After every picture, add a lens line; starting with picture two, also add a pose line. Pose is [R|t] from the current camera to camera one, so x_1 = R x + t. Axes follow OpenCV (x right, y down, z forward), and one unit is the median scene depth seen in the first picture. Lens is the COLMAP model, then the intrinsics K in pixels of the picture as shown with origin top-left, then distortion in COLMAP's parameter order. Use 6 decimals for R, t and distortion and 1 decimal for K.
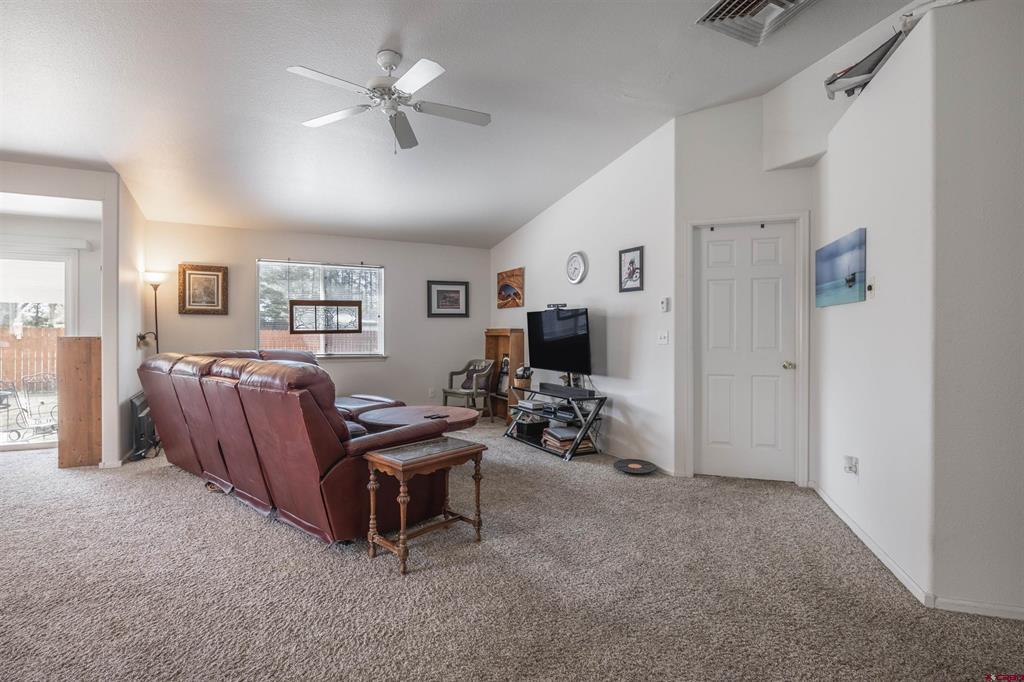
lens RADIAL K [[486.7, 0, 506.4], [0, 486.7, 336.9], [0, 0, 1]] dist [-0.004718, -0.000563]
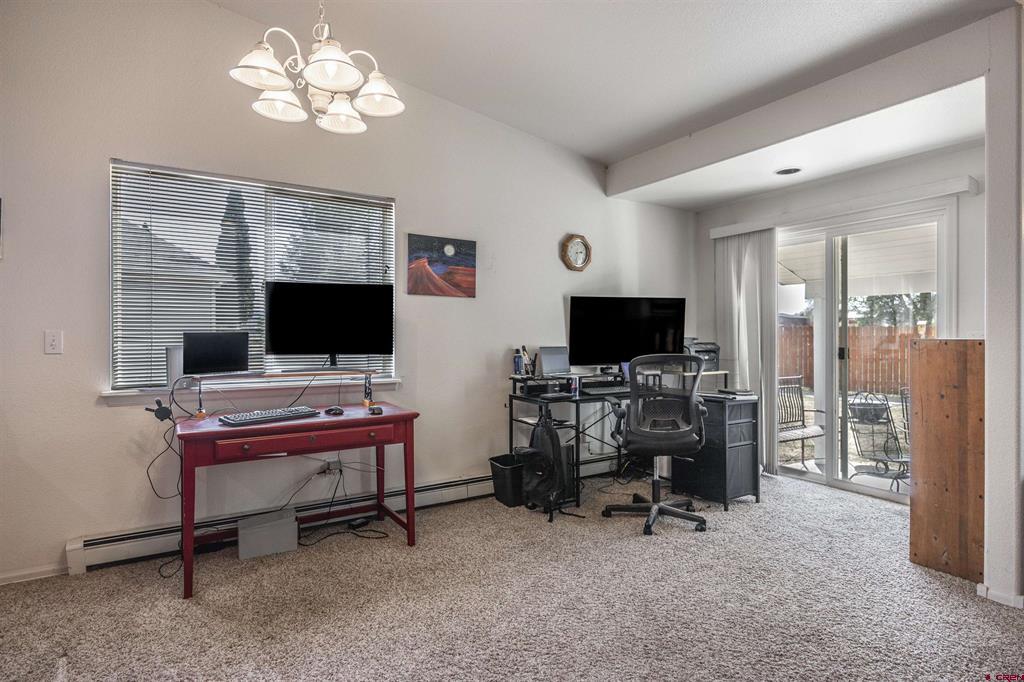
lens RADIAL K [[528.0, 0, 513.1], [0, 528.0, 337.1], [0, 0, 1]] dist [-0.012013, 0.001480]
pose [[0.087080, 0.002819, -0.996197, -0.285780], [-0.002689, 0.999993, 0.002595, -0.003379], [0.996198, 0.002453, 0.087087, 0.398963]]
